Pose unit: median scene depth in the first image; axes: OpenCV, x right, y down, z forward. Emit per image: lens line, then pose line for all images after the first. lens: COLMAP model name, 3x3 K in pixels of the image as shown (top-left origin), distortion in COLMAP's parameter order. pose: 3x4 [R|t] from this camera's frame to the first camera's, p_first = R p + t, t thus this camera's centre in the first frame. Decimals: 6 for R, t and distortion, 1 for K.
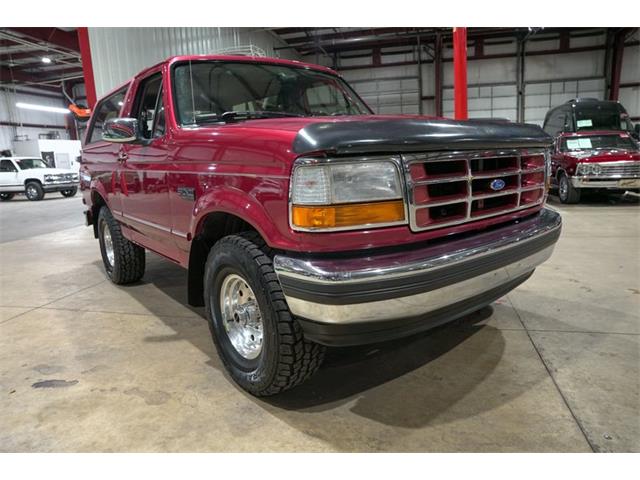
lens RADIAL K [[438.6, 0, 321.2], [0, 438.6, 238.7], [0, 0, 1]] dist [-0.131531, 0.103821]
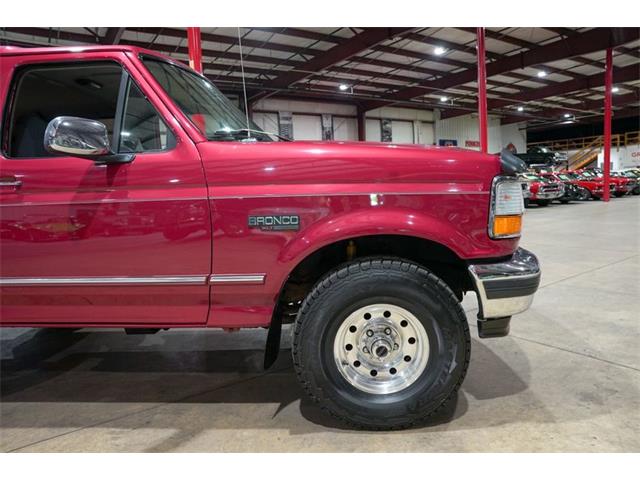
lens RADIAL K [[433.2, 0, 326.9], [0, 433.2, 240.9], [0, 0, 1]] dist [-0.128175, 0.093857]
pose [[0.669993, -0.072405, 0.738828, -0.745169], [0.150471, 0.987819, -0.039645, -0.022098], [-0.726958, 0.137734, 0.672727, 0.366930]]
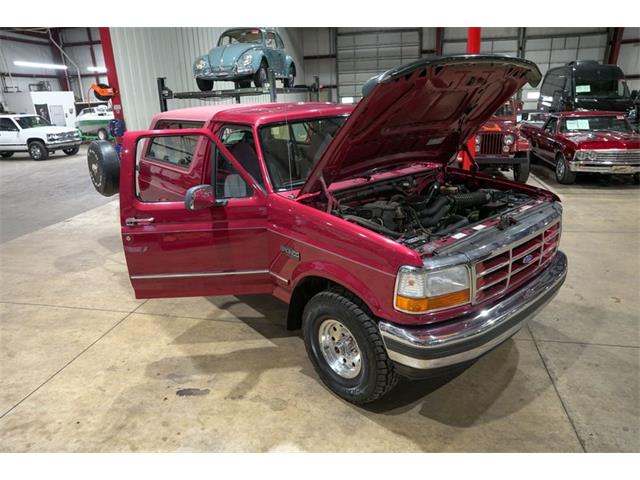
lens RADIAL K [[438.6, 0, 321.2], [0, 438.6, 238.7], [0, 0, 1]] dist [-0.131531, 0.103821]
pose [[0.999646, -0.004439, 0.026232, -0.228489], [0.000763, 0.990359, 0.138519, -0.296873], [-0.026594, -0.138450, 0.990012, -0.269118]]
